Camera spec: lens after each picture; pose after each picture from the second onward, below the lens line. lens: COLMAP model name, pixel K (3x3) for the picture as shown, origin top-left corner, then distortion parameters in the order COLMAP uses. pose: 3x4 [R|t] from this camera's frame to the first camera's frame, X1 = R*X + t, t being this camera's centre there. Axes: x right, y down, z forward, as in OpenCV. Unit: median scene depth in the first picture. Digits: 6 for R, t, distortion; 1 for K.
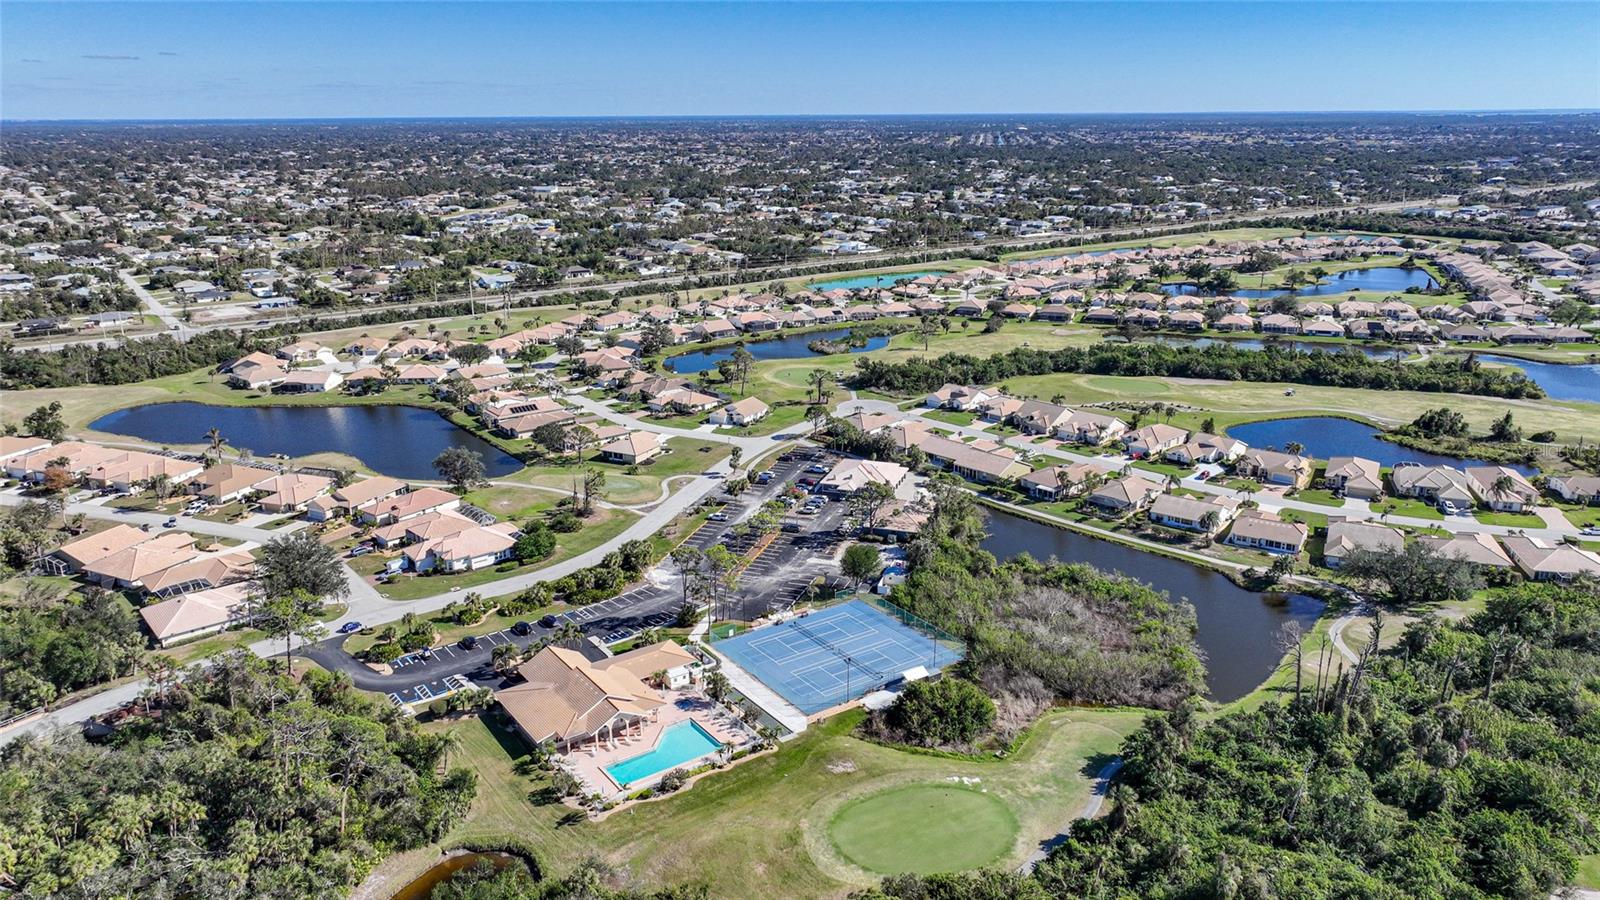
lens RADIAL K [[1128.4, 0, 803.0], [0, 1128.4, 446.5], [0, 0, 1]] dist [0.001433, 0.012836]
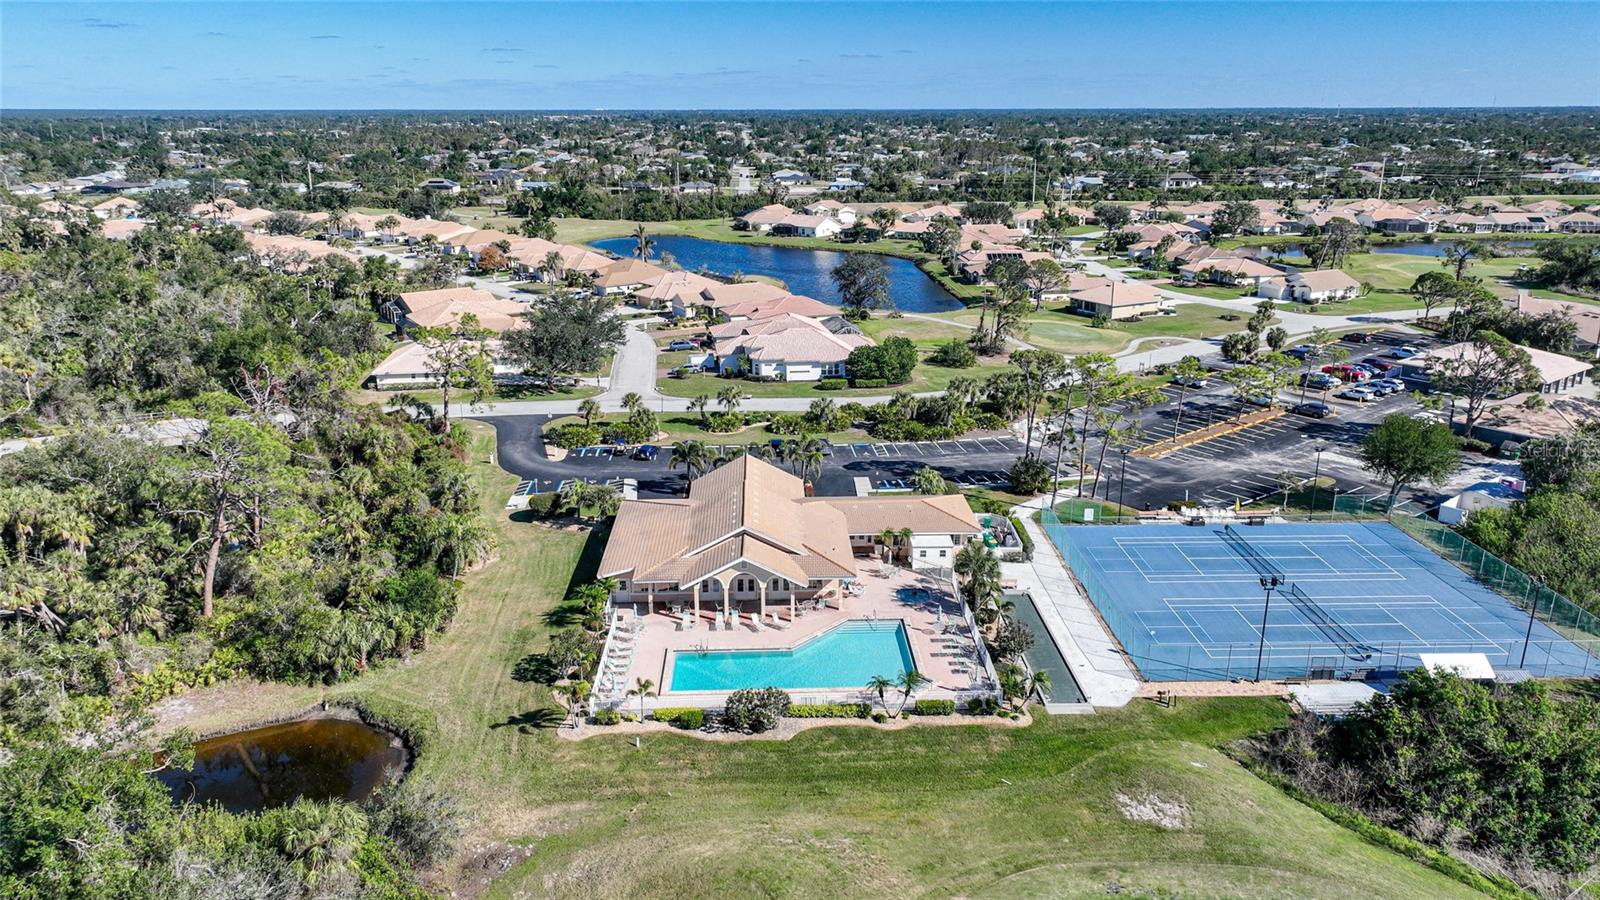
lens RADIAL K [[1128.4, 0, 799.5], [0, 1128.4, 453.8], [0, 0, 1]] dist [0.001433, 0.012836]
pose [[0.837490, 0.167385, -0.520185, 0.097251], [-0.161295, 0.985239, 0.057346, 0.136150], [0.522105, 0.035877, 0.852126, 0.509311]]
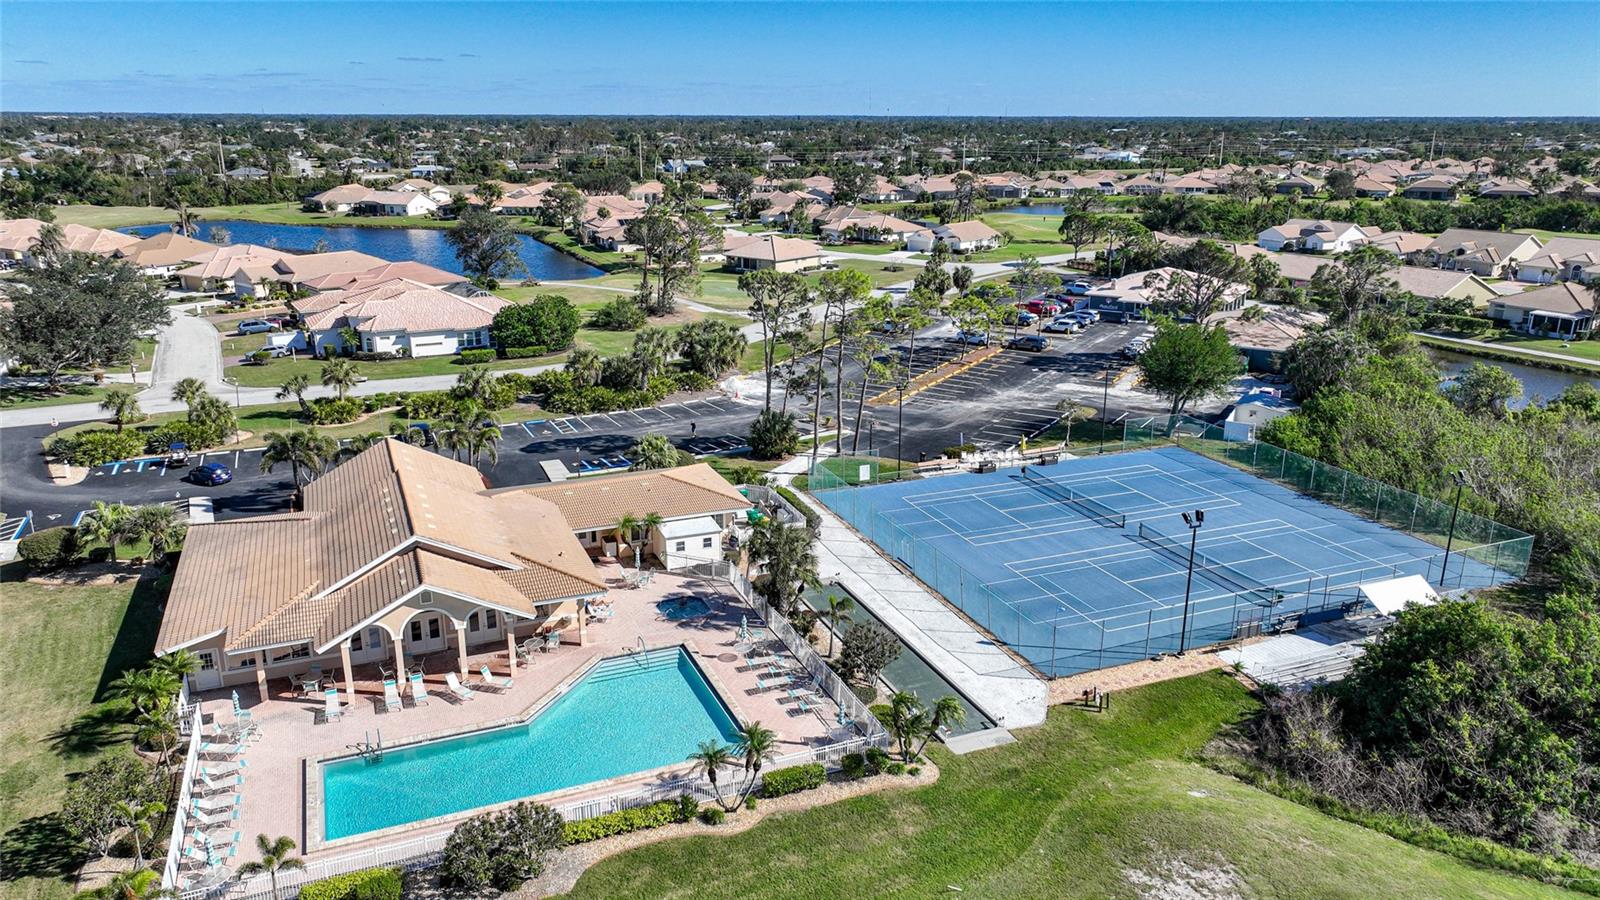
lens RADIAL K [[1128.4, 0, 804.8], [0, 1128.4, 451.1], [0, 0, 1]] dist [0.001433, 0.012836]
pose [[0.976981, 0.072514, -0.200622, -0.003570], [-0.072384, 0.997345, 0.007992, 0.164444], [0.200669, 0.006714, 0.979636, 0.629859]]
